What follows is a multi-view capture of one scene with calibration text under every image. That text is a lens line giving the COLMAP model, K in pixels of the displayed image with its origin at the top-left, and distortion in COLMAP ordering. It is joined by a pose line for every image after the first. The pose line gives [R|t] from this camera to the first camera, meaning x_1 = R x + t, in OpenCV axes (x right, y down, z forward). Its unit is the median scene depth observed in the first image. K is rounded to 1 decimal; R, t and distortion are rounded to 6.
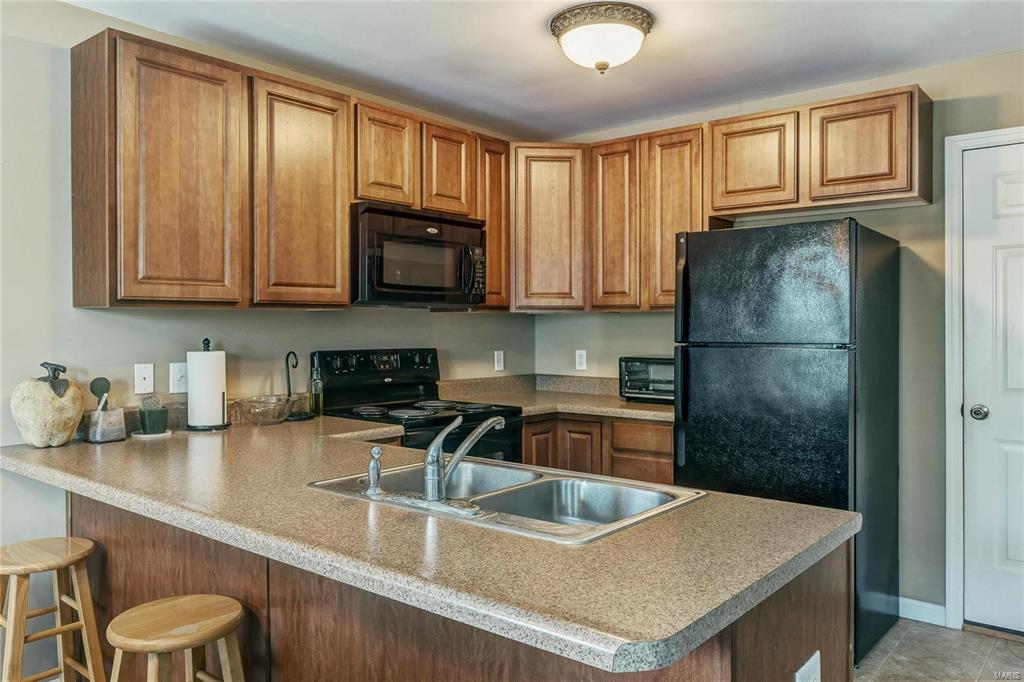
lens RADIAL K [[771.8, 0, 512.5], [0, 771.8, 334.5], [0, 0, 1]] dist [0.000303, 0.000438]
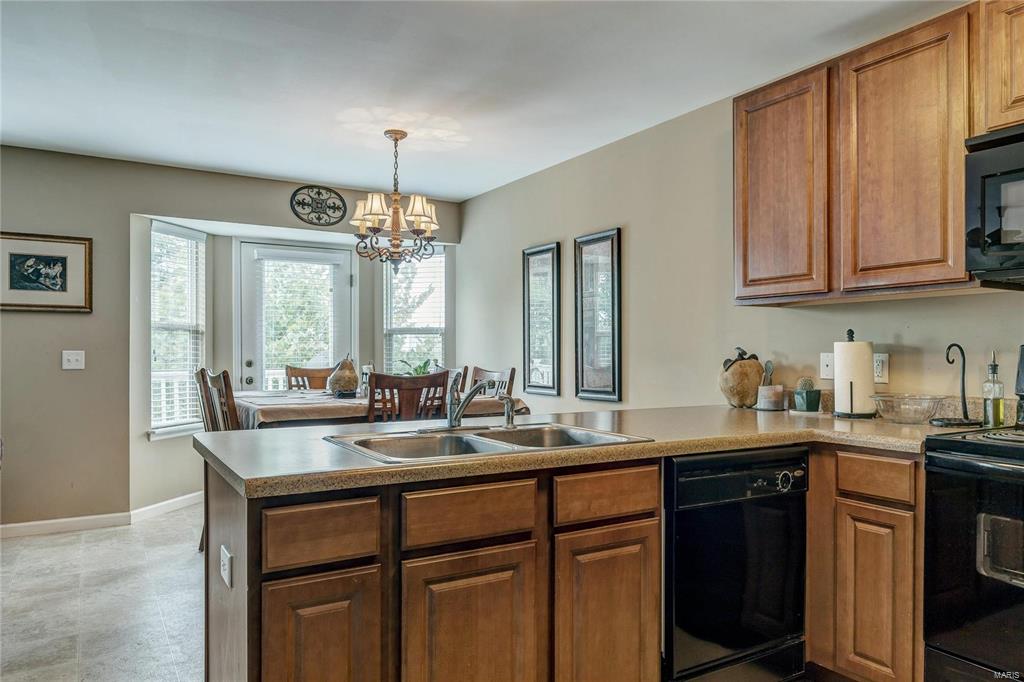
lens RADIAL K [[701.5, 0, 513.5], [0, 701.5, 345.4], [0, 0, 1]] dist [0.003538, 0.002336]
pose [[-0.333561, 0.000160, -0.942728, 0.654094], [-0.003367, 0.999993, 0.001361, 0.027515], [0.942722, 0.003628, -0.333558, 0.908384]]
